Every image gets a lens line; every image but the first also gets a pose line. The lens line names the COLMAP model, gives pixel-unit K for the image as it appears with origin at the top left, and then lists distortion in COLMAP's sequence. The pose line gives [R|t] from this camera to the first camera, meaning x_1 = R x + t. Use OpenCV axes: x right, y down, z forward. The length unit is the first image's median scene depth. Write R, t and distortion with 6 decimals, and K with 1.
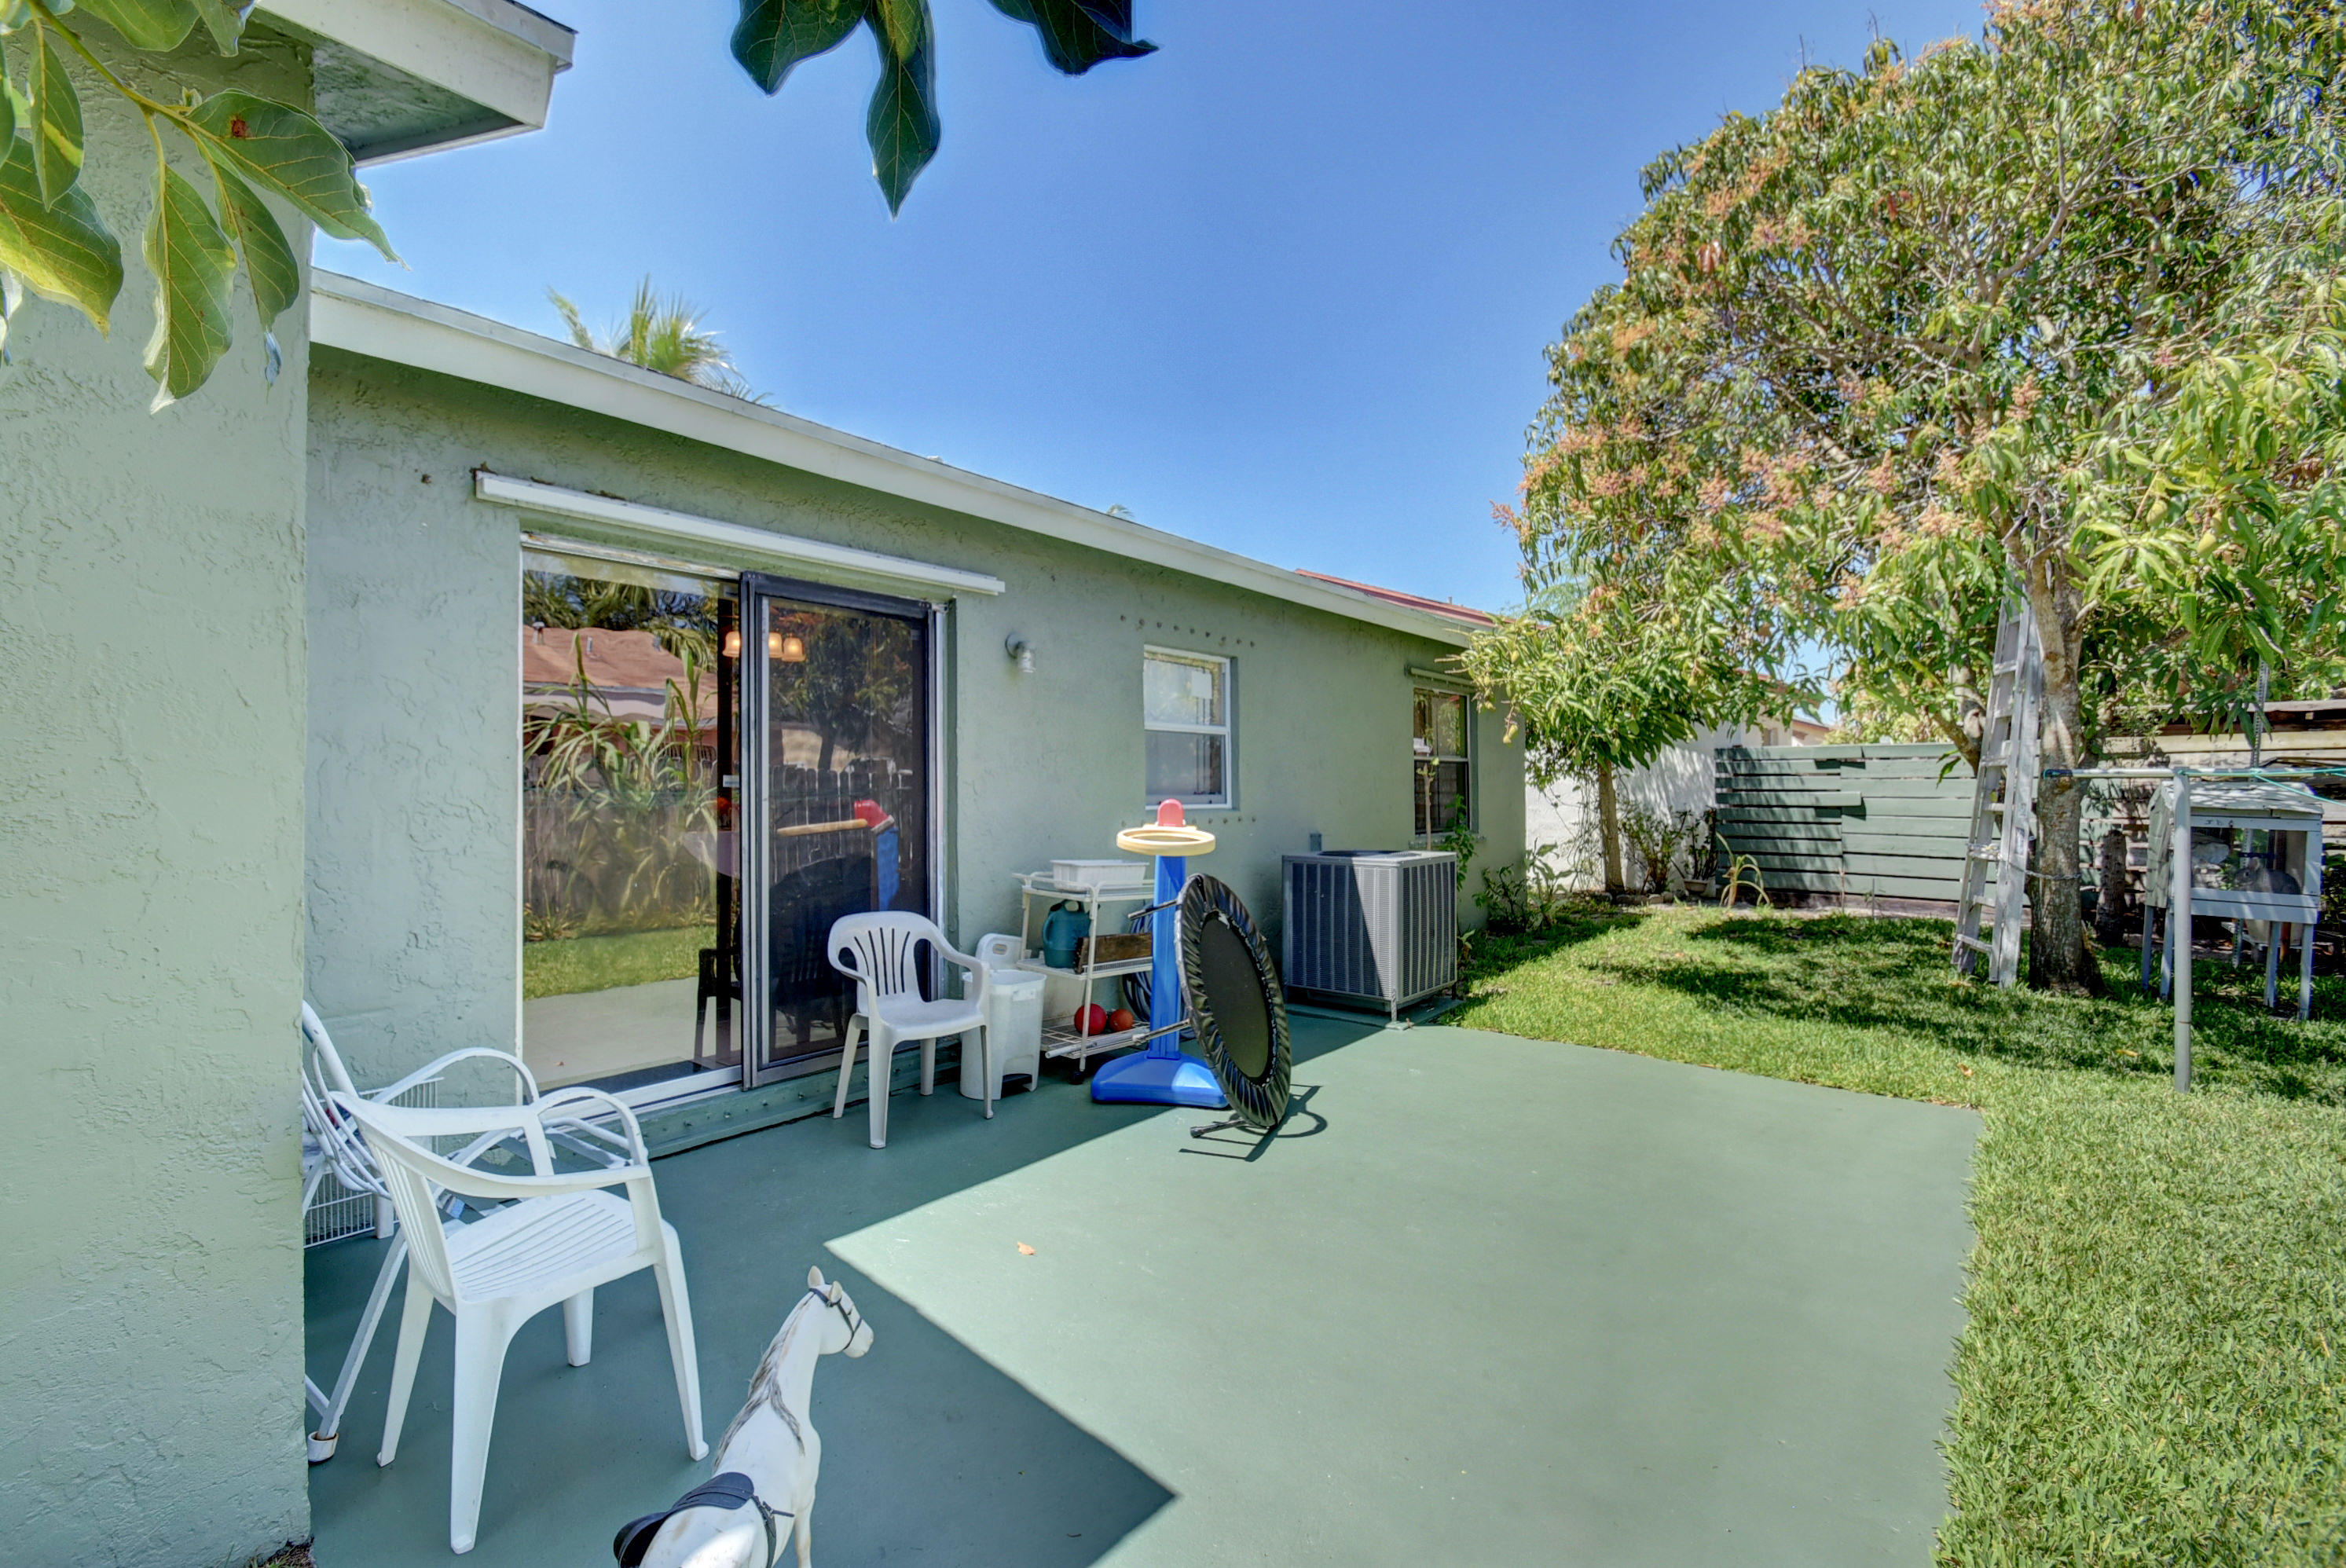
lens RADIAL K [[961.1, 0, 1173.6], [0, 961.1, 775.6], [0, 0, 1]] dist [-0.000496, -0.000032]
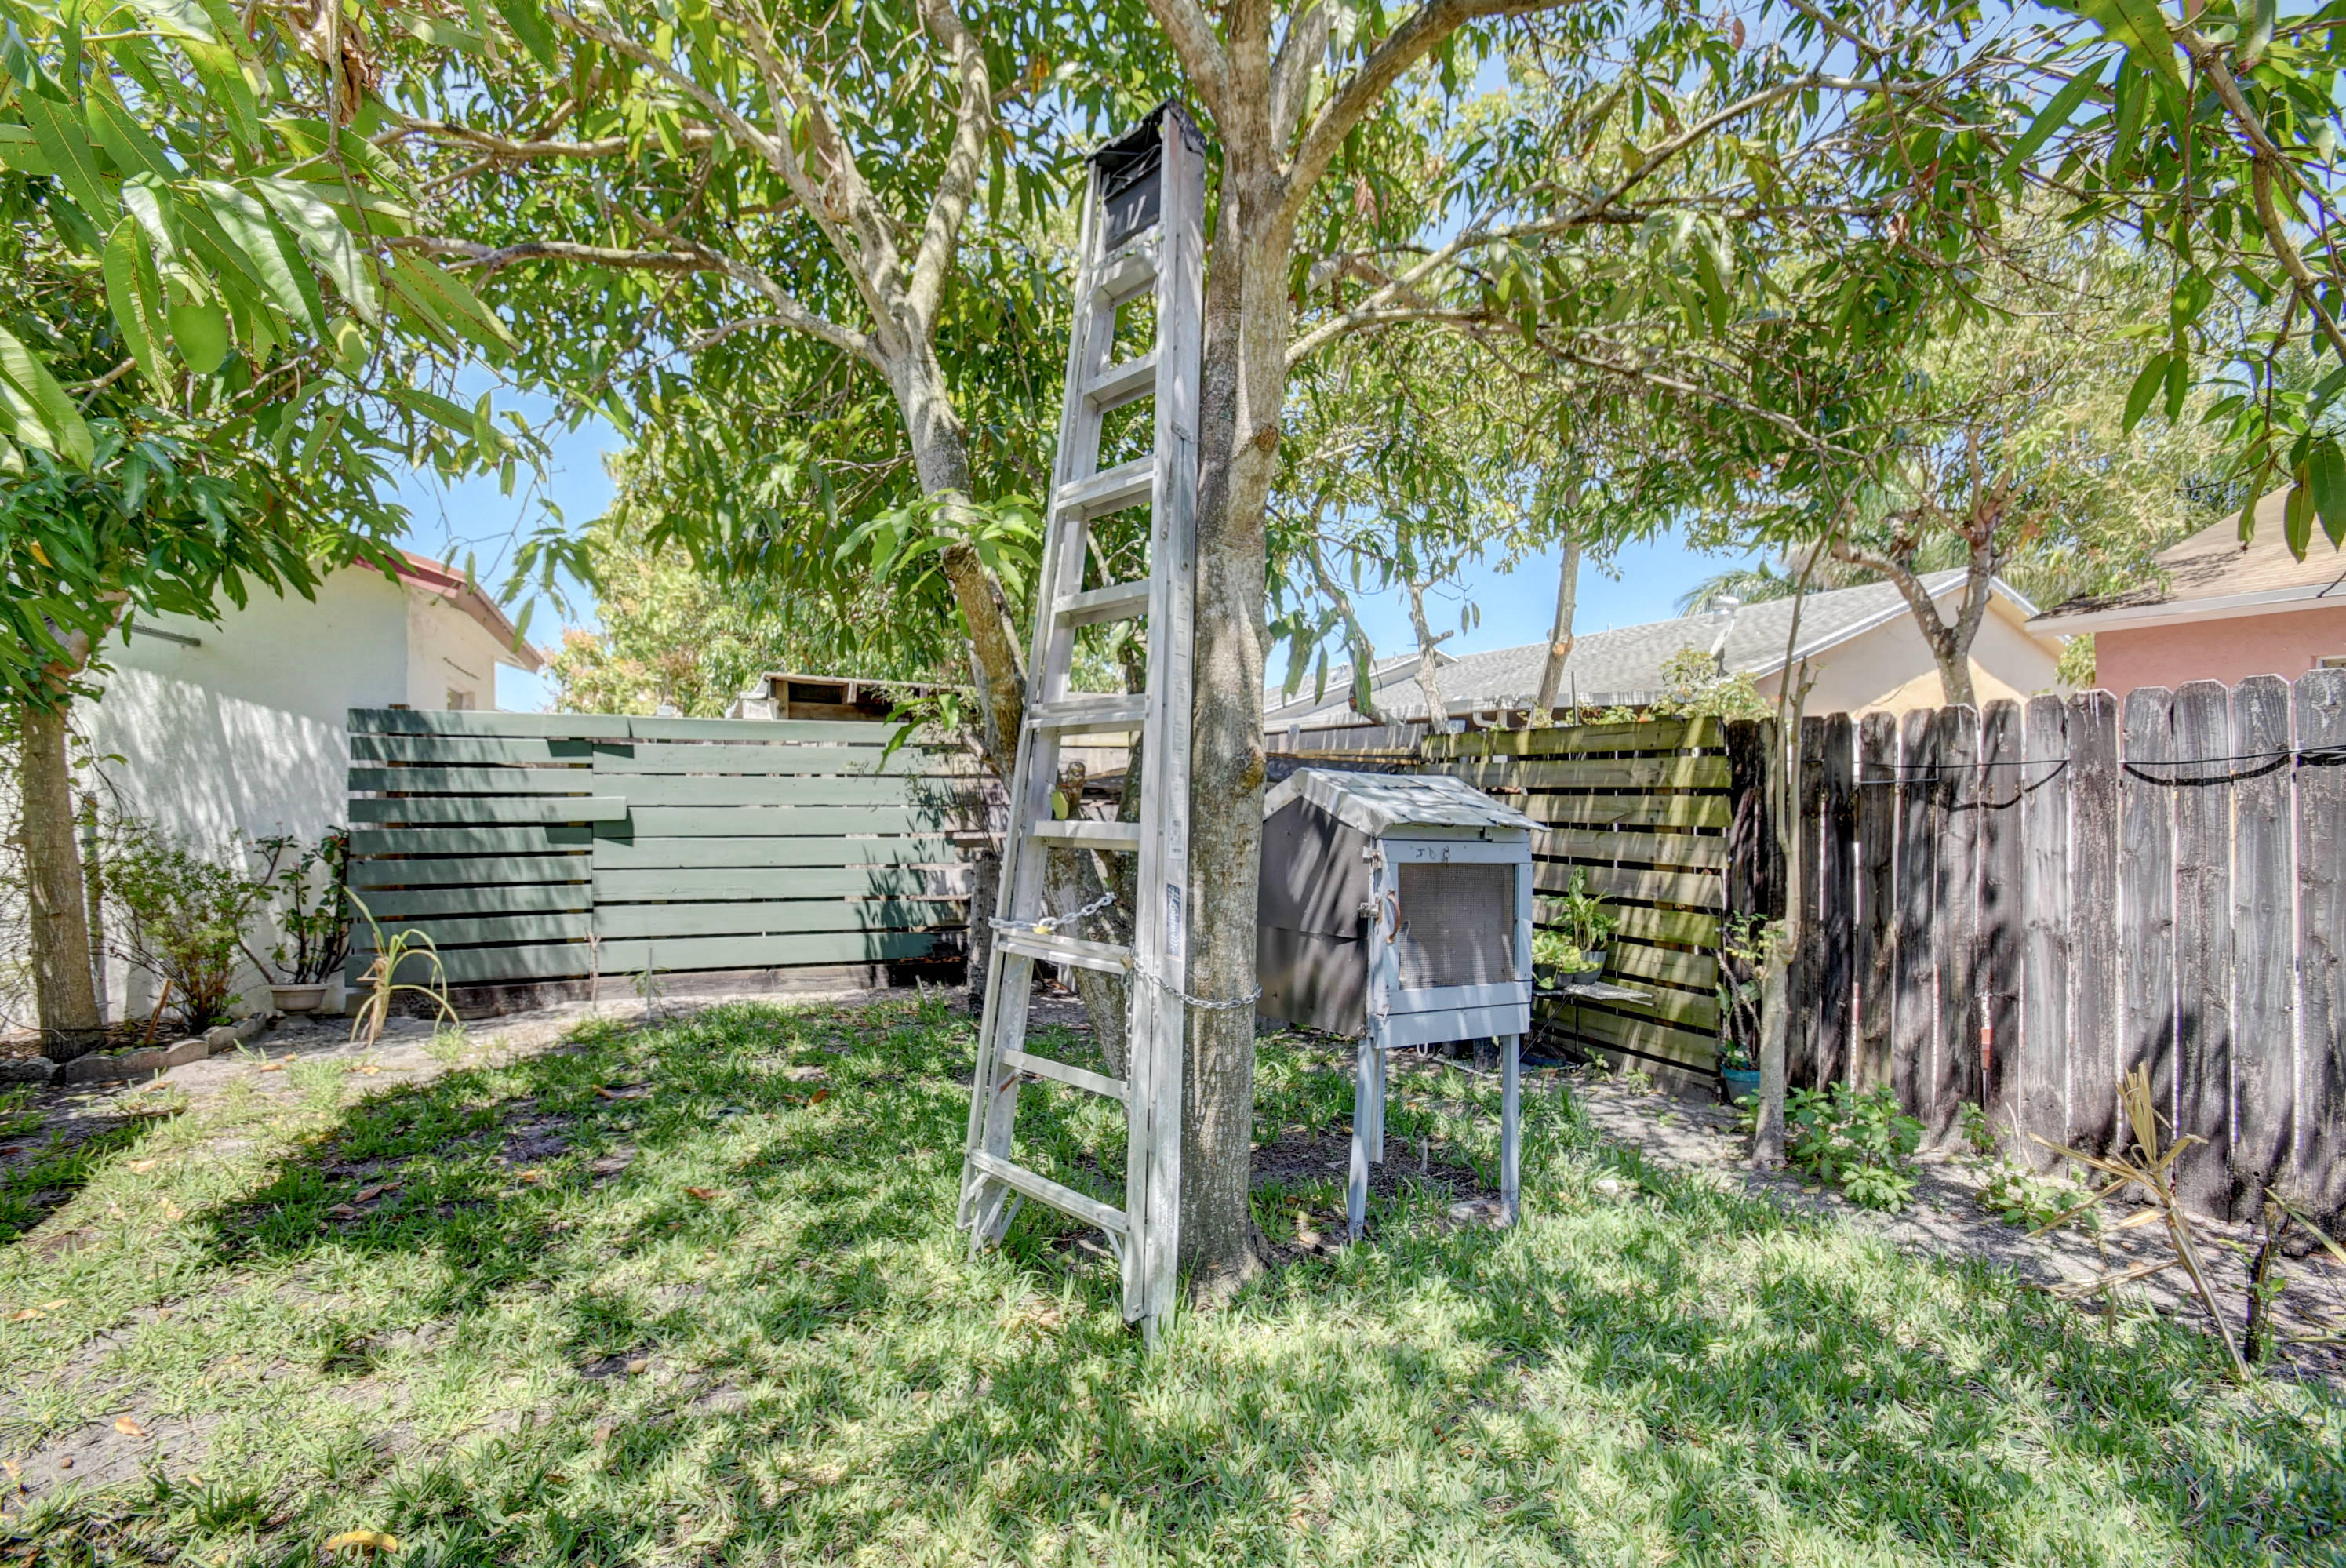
lens RADIAL K [[1021.7, 0, 1160.6], [0, 1021.7, 775.6], [0, 0, 1]] dist [-0.002312, -0.006565]
pose [[0.390631, 0.017427, 0.920382, 0.260253], [-0.011611, 0.999835, -0.014004, 0.008536], [-0.920474, -0.005216, 0.390769, 0.437894]]
